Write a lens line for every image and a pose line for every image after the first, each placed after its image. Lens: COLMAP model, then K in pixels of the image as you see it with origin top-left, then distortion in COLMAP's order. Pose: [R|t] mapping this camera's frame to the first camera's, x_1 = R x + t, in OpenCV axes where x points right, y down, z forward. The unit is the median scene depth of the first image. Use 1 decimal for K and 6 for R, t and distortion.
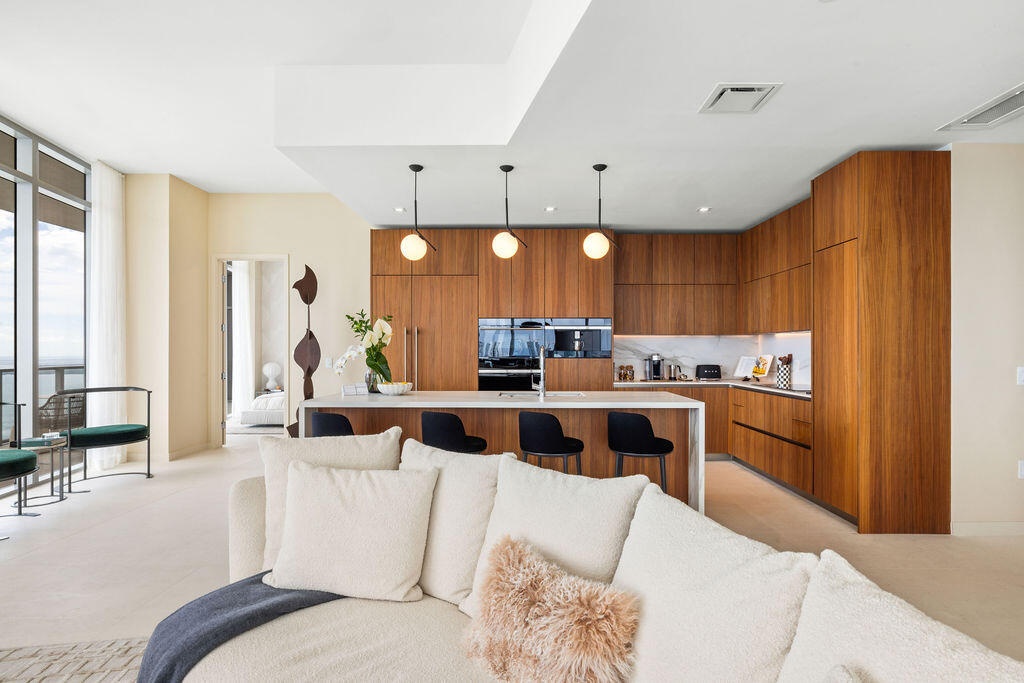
lens RADIAL K [[406.7, 0, 514.2], [0, 406.7, 356.0], [0, 0, 1]] dist [-0.000210, -0.000128]
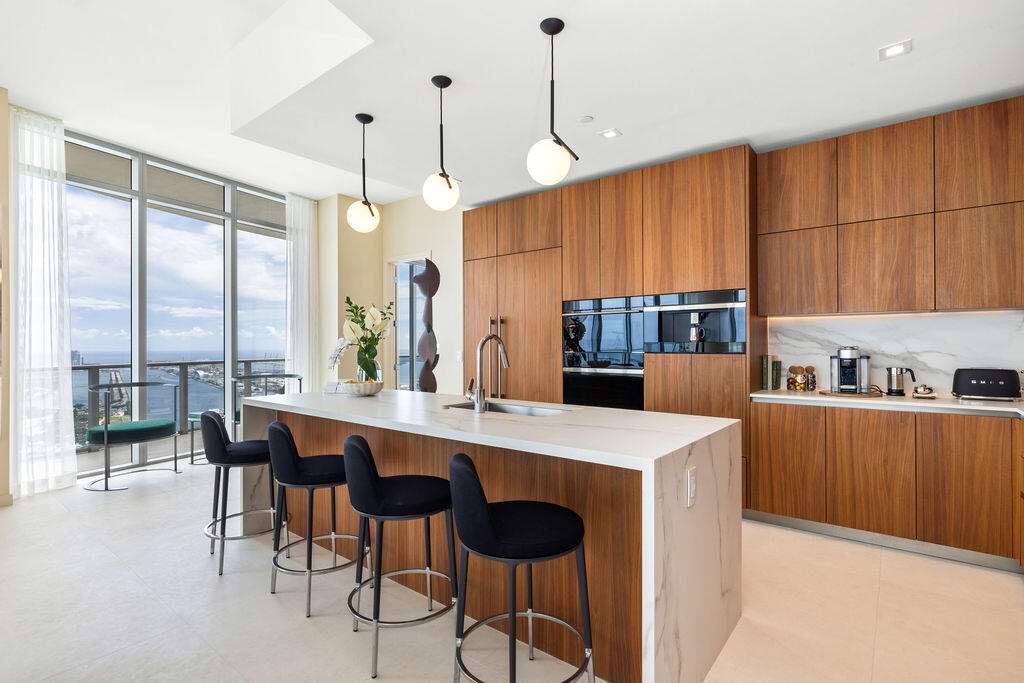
lens RADIAL K [[423.6, 0, 507.8], [0, 423.6, 338.2], [0, 0, 1]] dist [0.002176, -0.000301]
pose [[0.853823, -0.010409, -0.520460, 0.252144], [0.006330, 0.999934, -0.009615, -0.014957], [0.520525, 0.004915, 0.853832, 0.255118]]
